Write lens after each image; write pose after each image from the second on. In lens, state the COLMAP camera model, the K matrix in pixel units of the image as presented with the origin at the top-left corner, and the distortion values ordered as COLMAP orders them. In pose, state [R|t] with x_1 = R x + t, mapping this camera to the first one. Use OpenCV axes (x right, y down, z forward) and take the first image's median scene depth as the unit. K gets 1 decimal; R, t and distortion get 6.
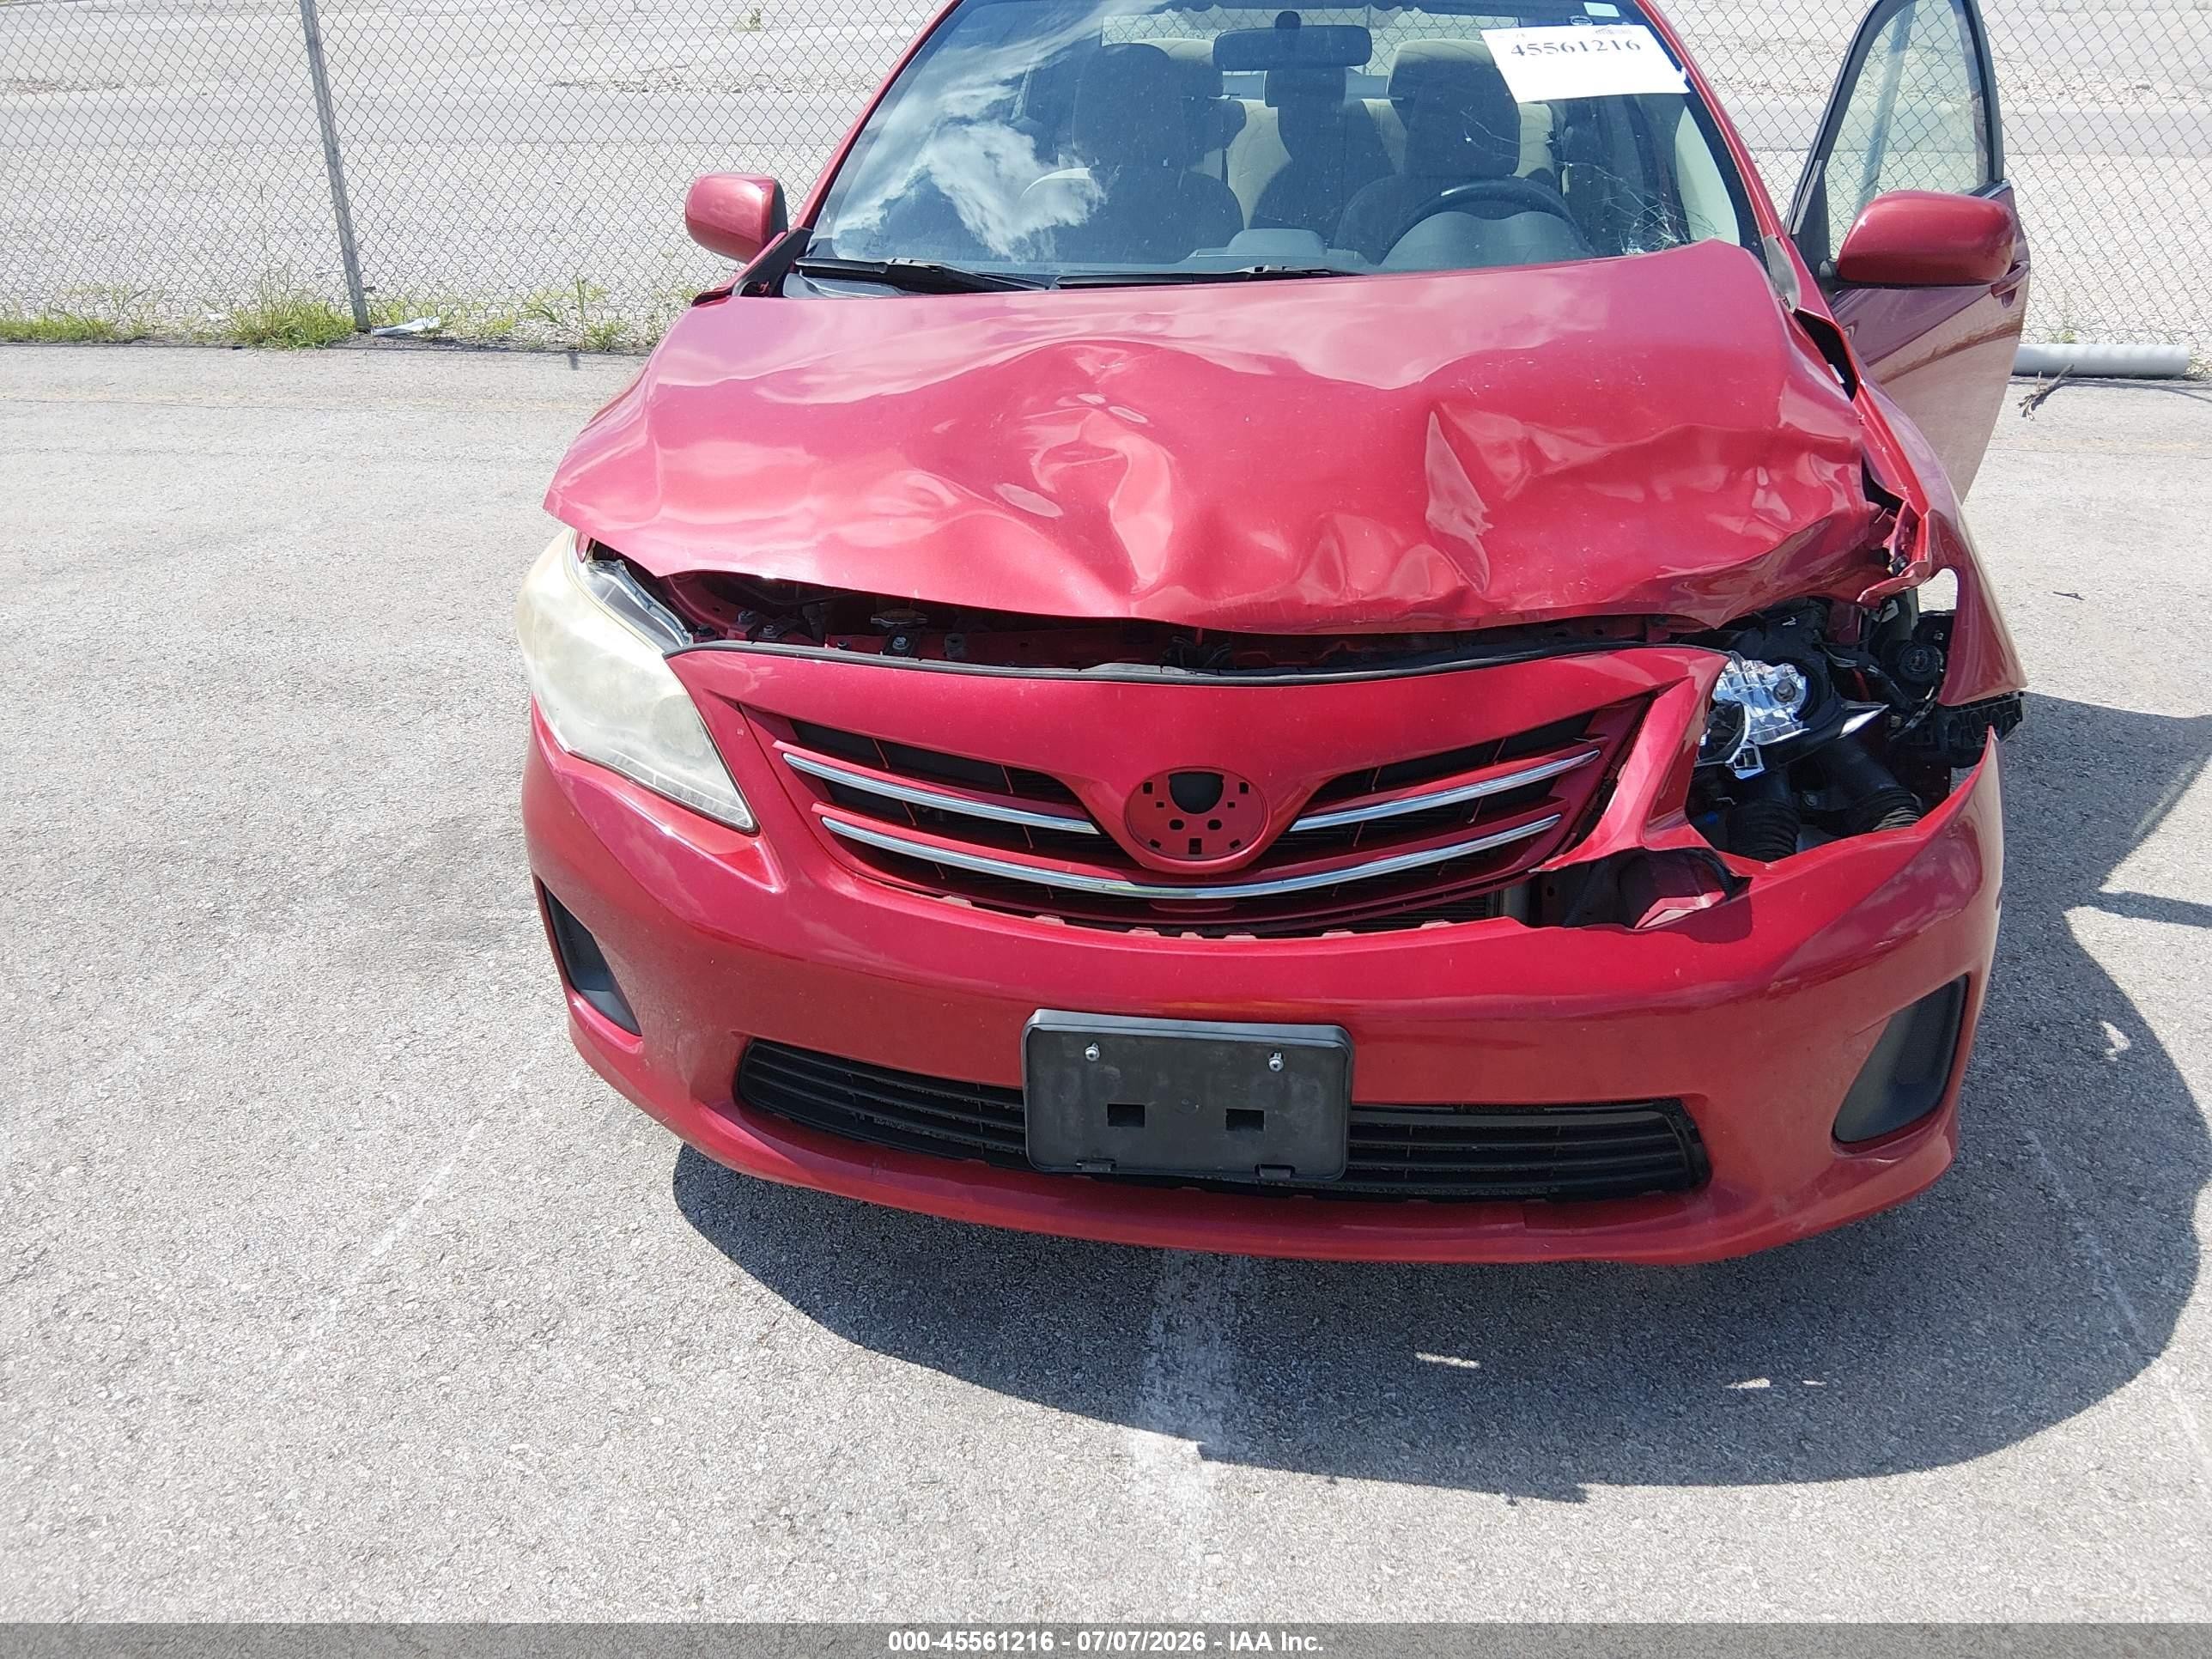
lens RADIAL K [[1718.4, 0, 1123.4], [0, 1718.4, 827.0], [0, 0, 1]] dist [0.128655, -0.219012]
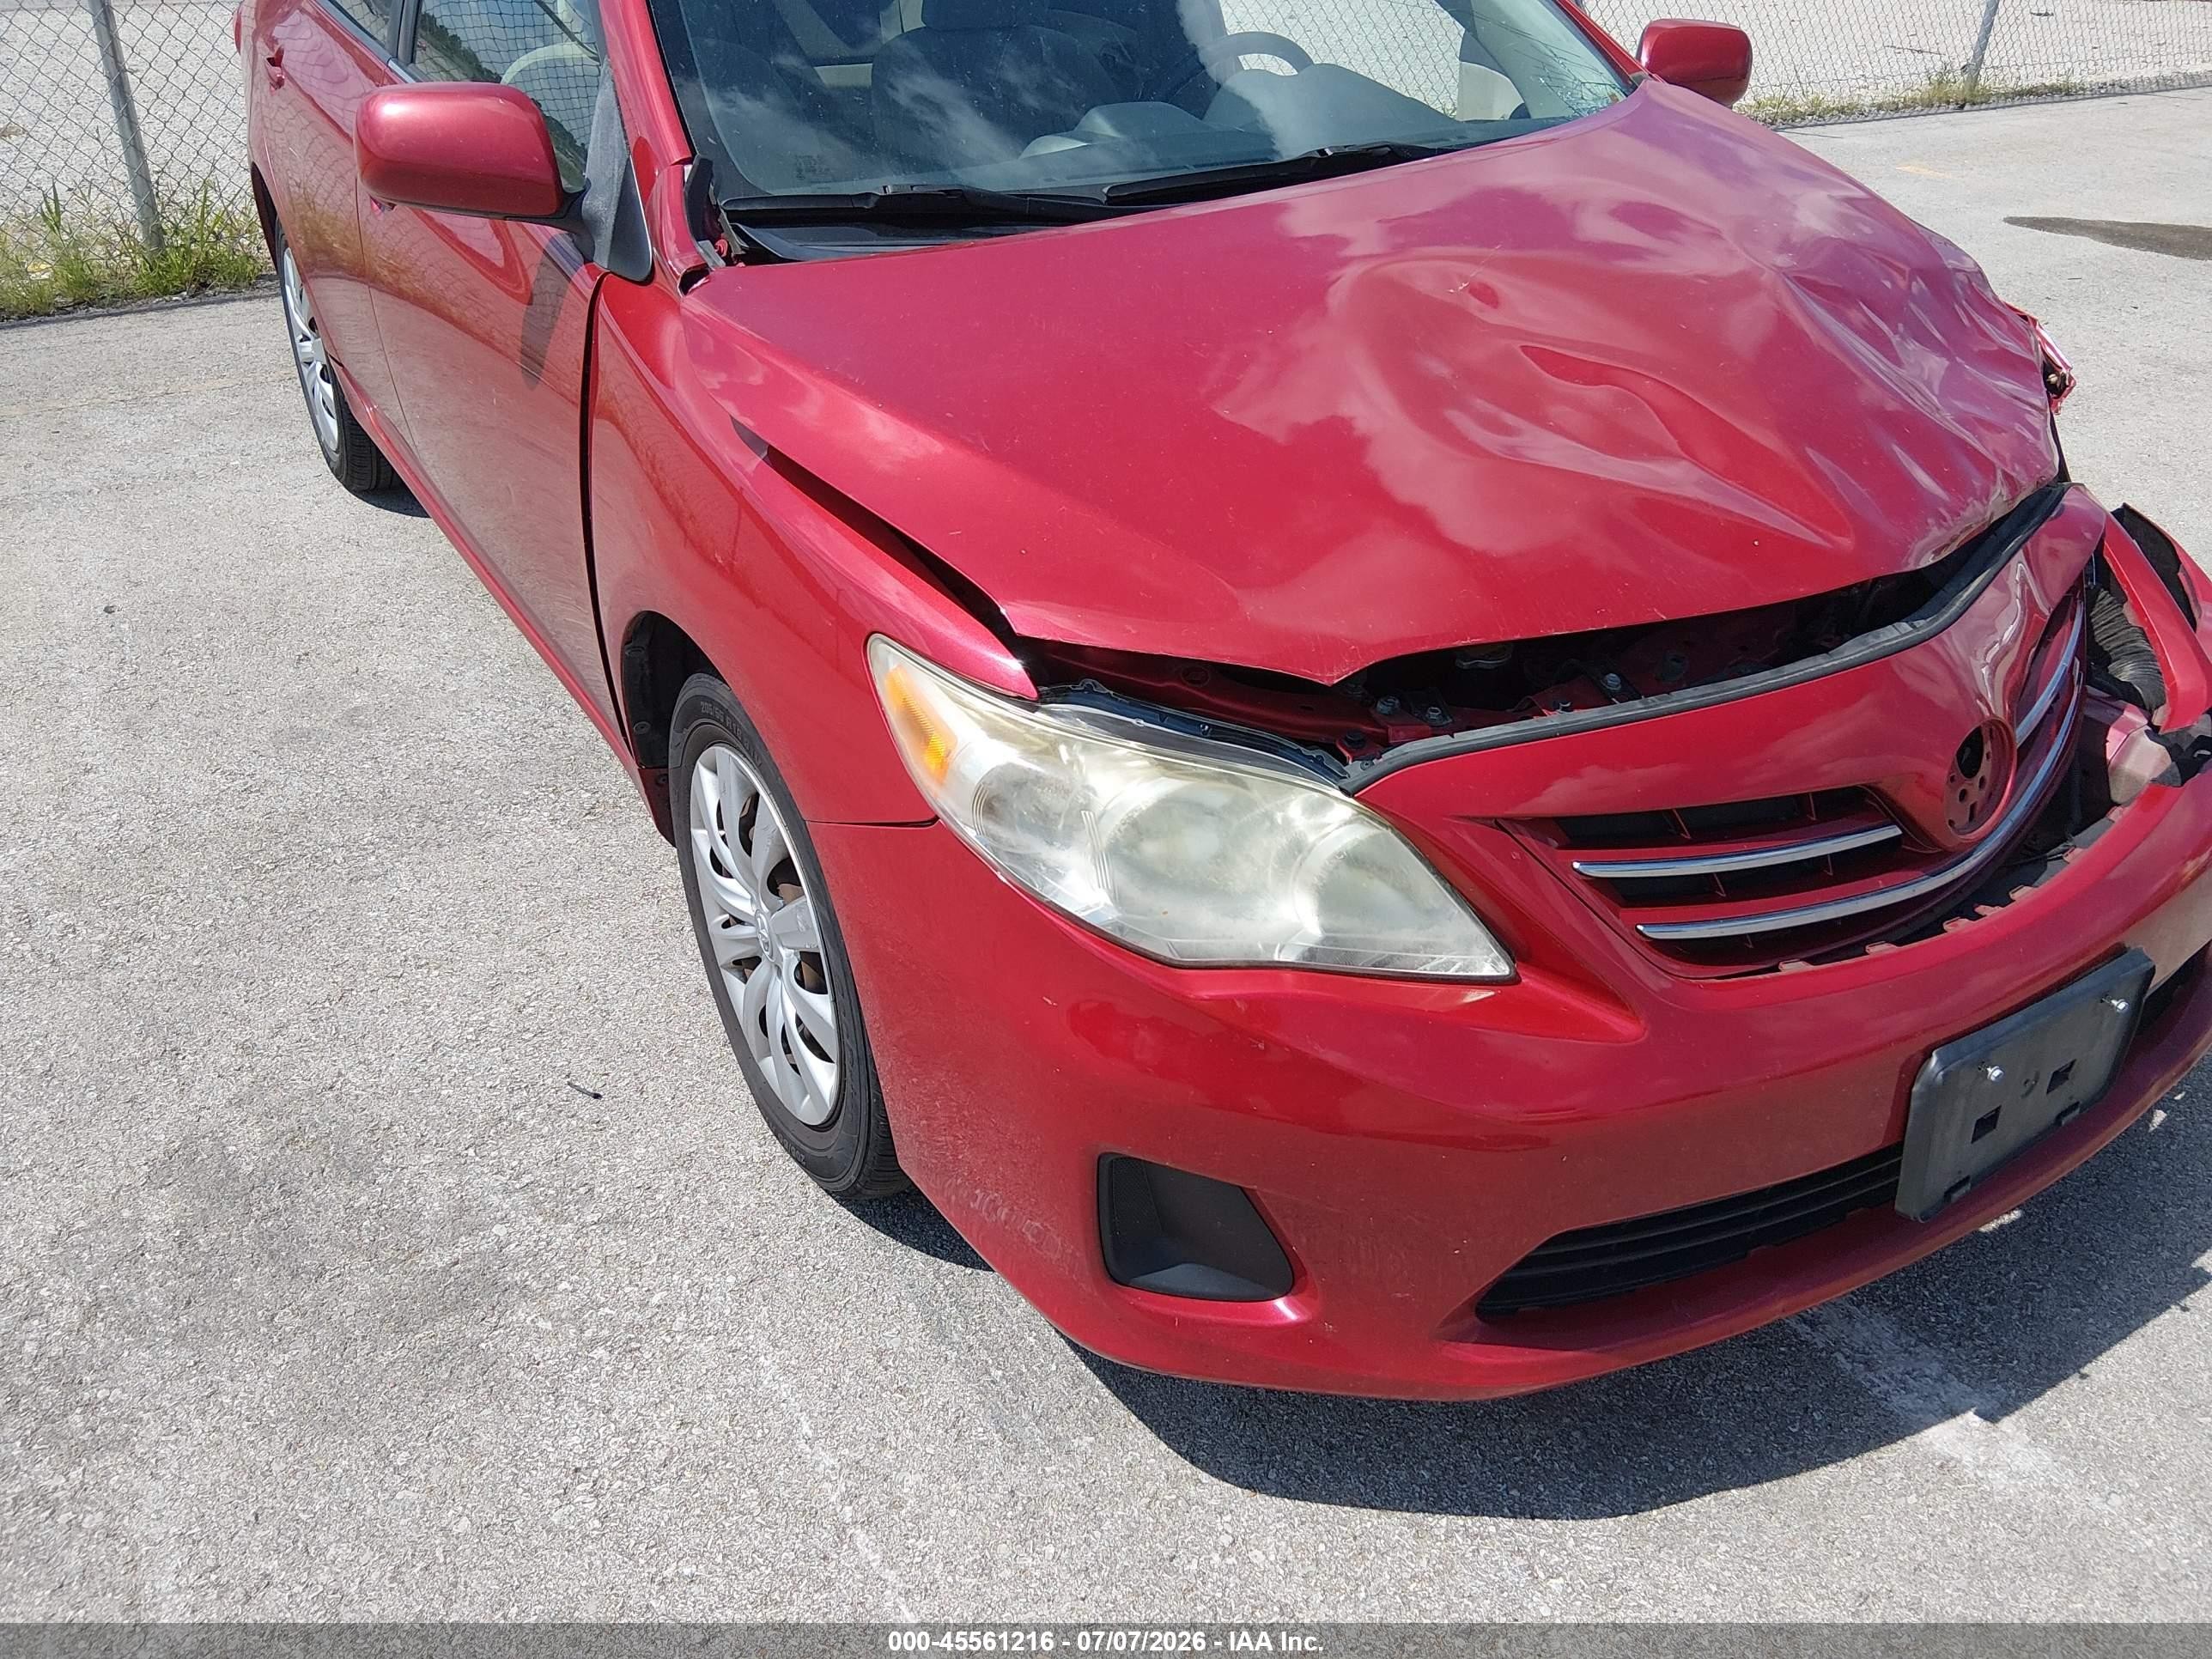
lens RADIAL K [[1718.4, 0, 1123.4], [0, 1718.4, 827.0], [0, 0, 1]] dist [0.128655, -0.219012]
pose [[0.766652, -0.305082, 0.564951, -0.710116], [0.256550, 0.952163, 0.166038, -0.215026], [-0.588580, 0.017644, 0.808246, 0.462160]]
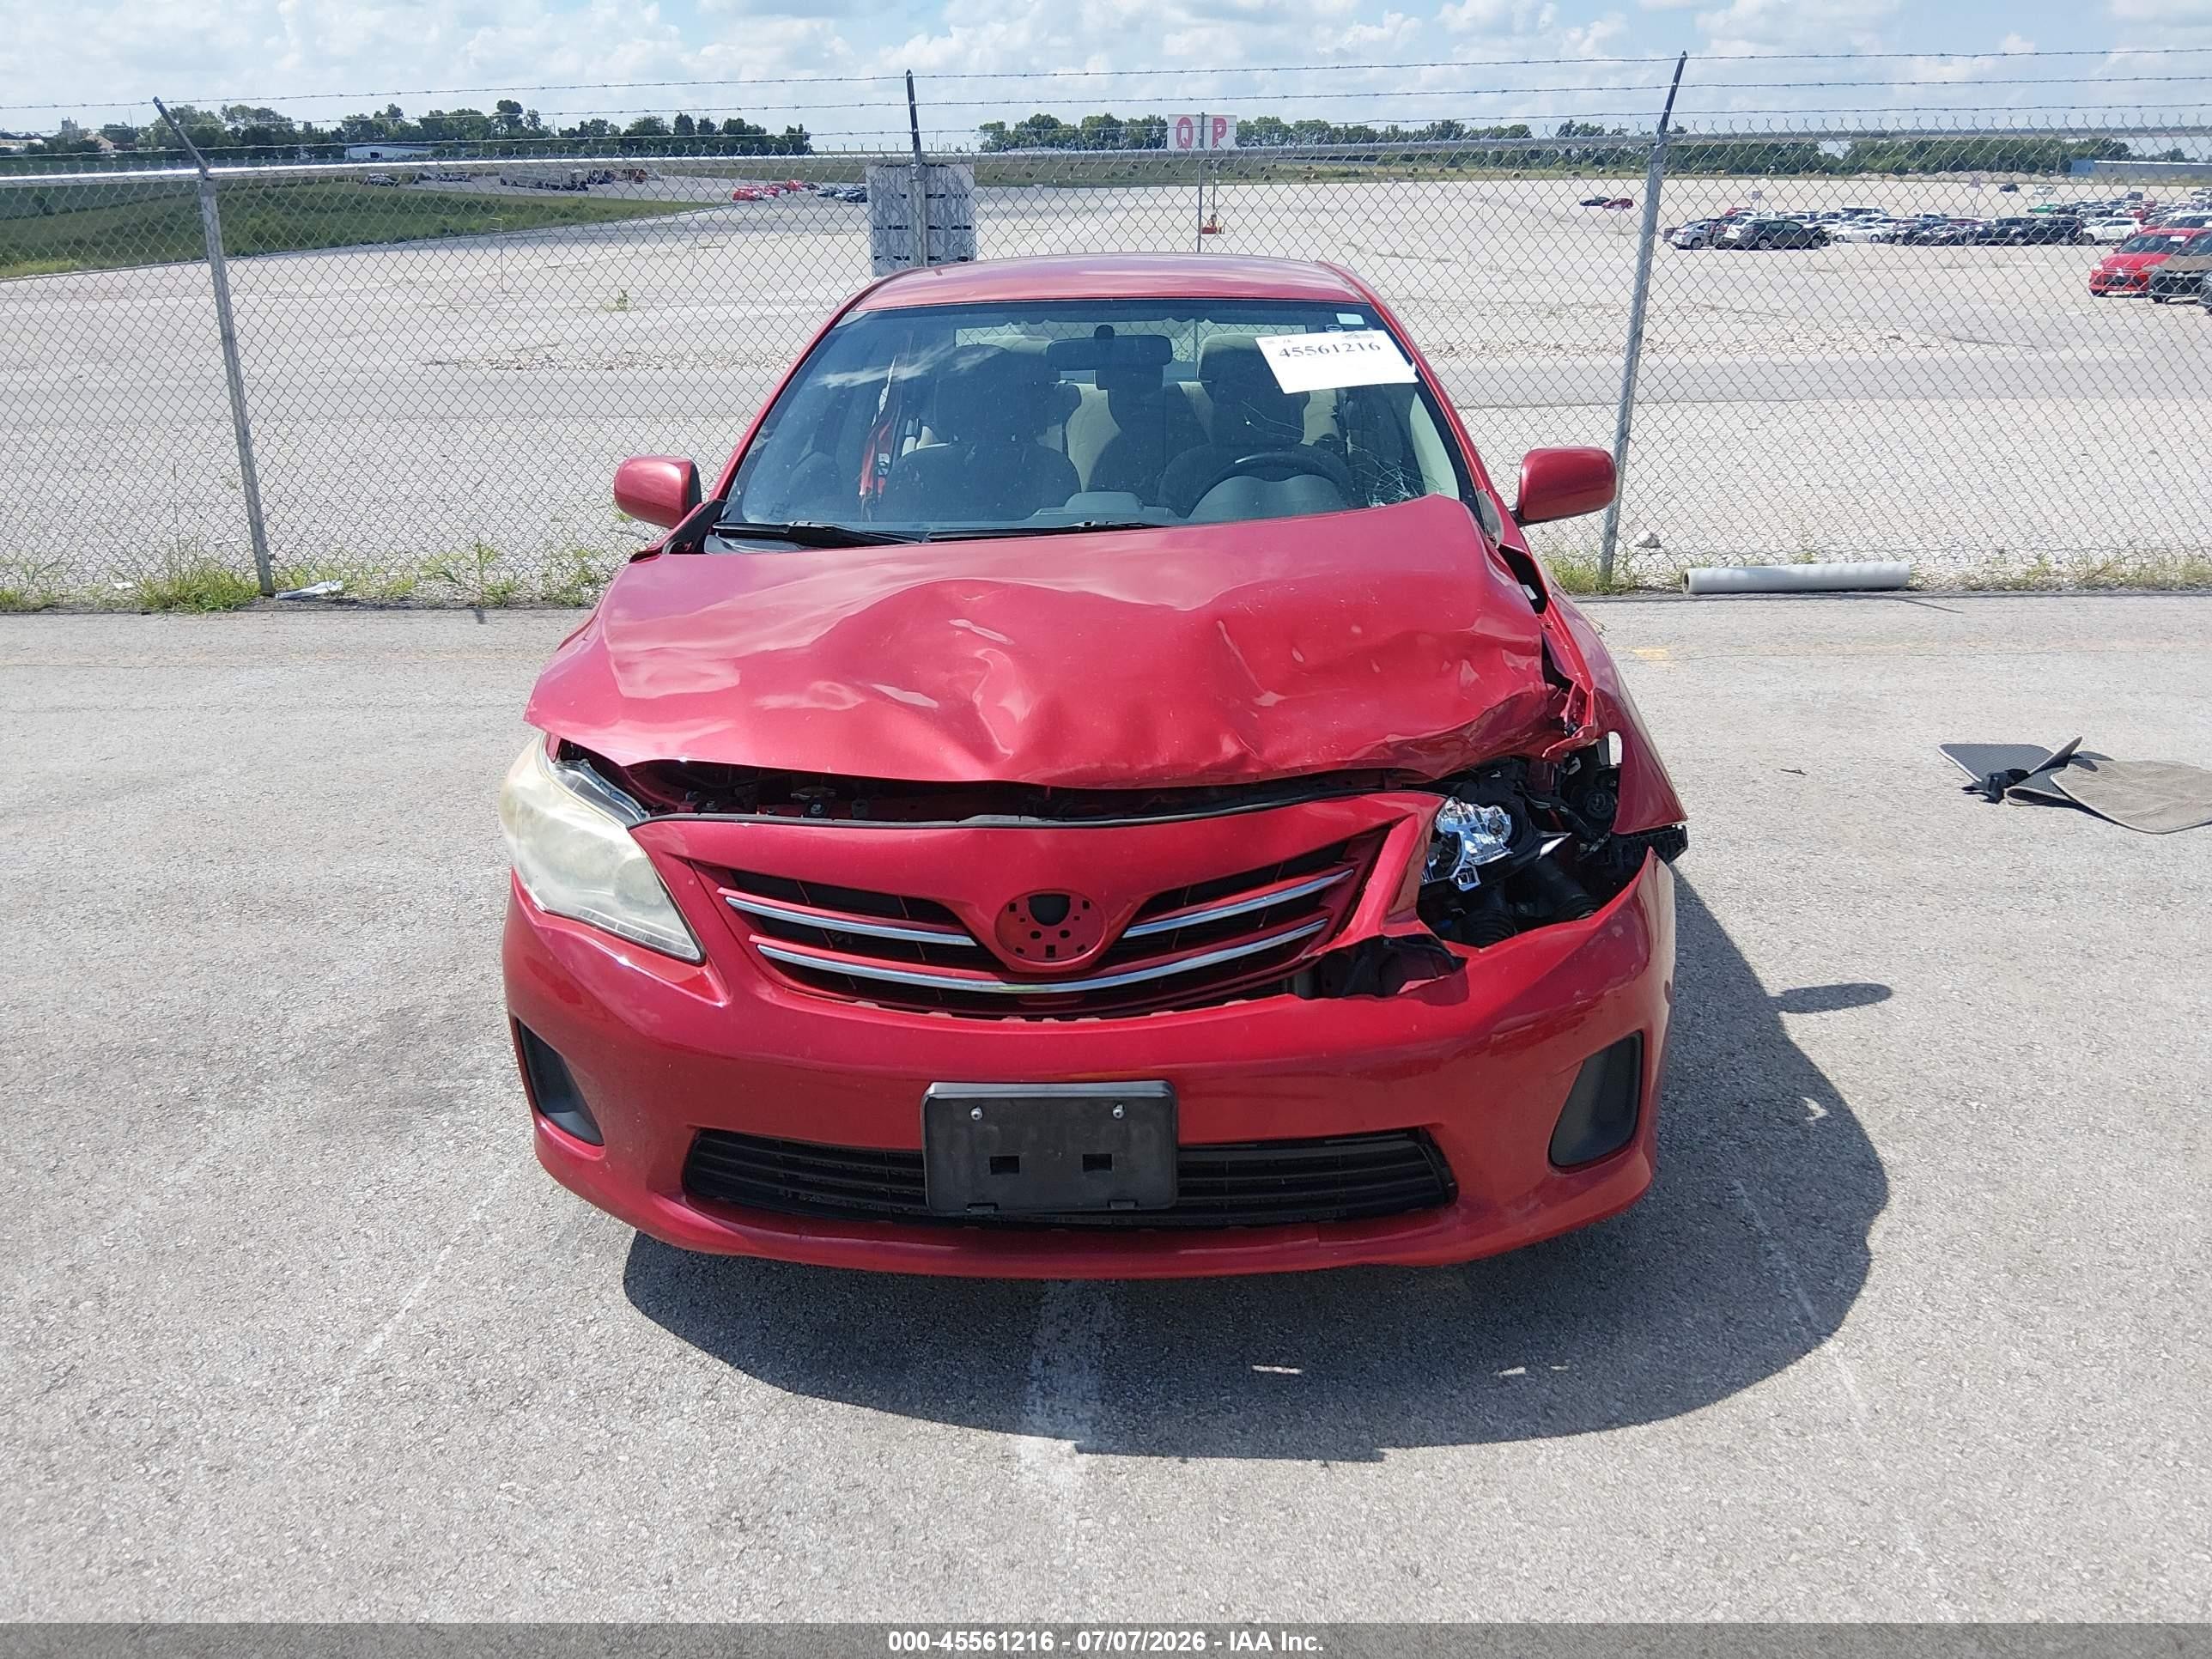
lens RADIAL K [[1745.2, 0, 1106.0], [0, 1745.2, 829.5], [0, 0, 1]] dist [0.168954, -0.281749]
pose [[0.997342, -0.035789, 0.063471, 0.002568], [0.044051, 0.990008, -0.133952, 0.087378], [-0.058043, 0.136392, 0.988953, -0.286705]]
